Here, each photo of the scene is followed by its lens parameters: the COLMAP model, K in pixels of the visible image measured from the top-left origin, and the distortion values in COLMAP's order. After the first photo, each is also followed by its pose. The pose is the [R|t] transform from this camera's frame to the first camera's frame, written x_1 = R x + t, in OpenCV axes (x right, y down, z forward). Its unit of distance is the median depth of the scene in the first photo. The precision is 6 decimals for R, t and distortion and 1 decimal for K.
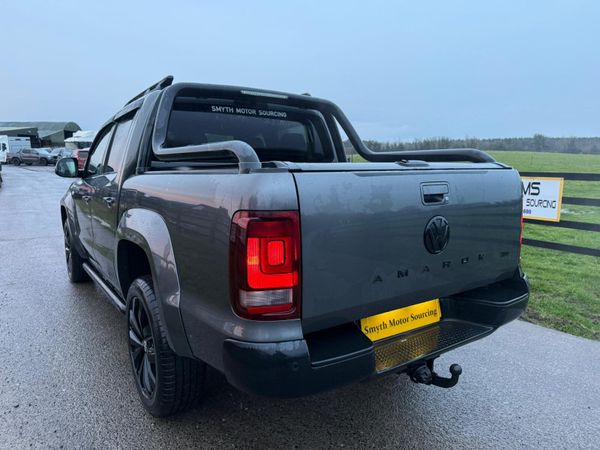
lens RADIAL K [[420.4, 0, 303.4], [0, 420.4, 226.3], [0, 0, 1]] dist [0.043779, -0.050820]
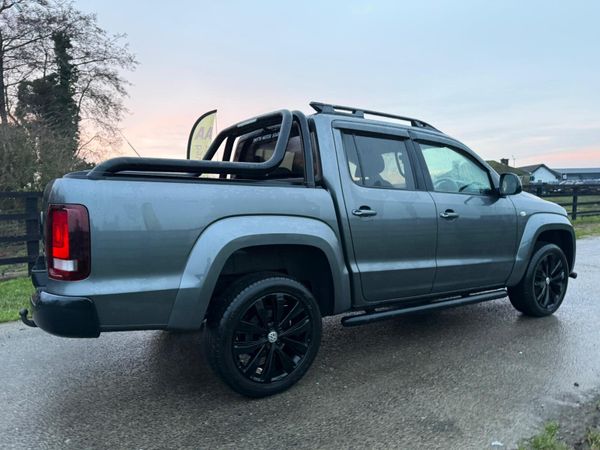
lens RADIAL K [[420.4, 0, 305.8], [0, 420.4, 224.6], [0, 0, 1]] dist [0.043779, -0.050820]
pose [[-0.057151, 0.070263, -0.995890, 1.446592], [-0.140191, 0.987072, 0.077686, -0.184357], [0.988474, 0.144055, -0.046562, 1.628551]]
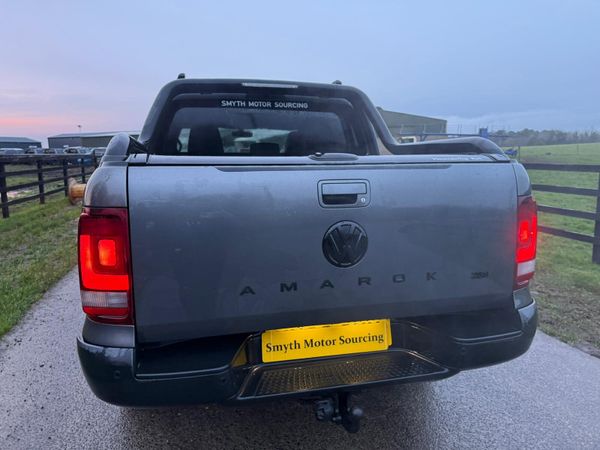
lens RADIAL K [[420.4, 0, 299.9], [0, 420.4, 226.4], [0, 0, 1]] dist [0.043779, -0.050820]
pose [[0.931894, 0.049062, -0.359398, 0.424649], [-0.044725, 0.998791, 0.020377, -0.021051], [0.359963, -0.002915, 0.932962, 0.171016]]
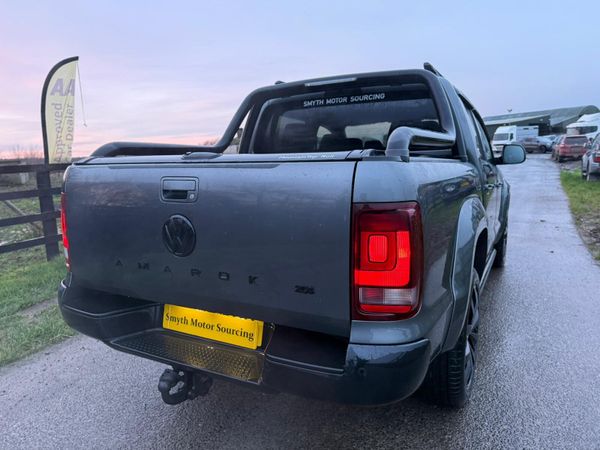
lens RADIAL K [[420.4, 0, 300.3], [0, 420.4, 227.2], [0, 0, 1]] dist [0.043779, -0.050820]
pose [[0.450856, 0.127858, -0.883392, 0.991116], [-0.099629, 0.990712, 0.092543, -0.085815], [0.887019, 0.046287, 0.459407, 0.661779]]
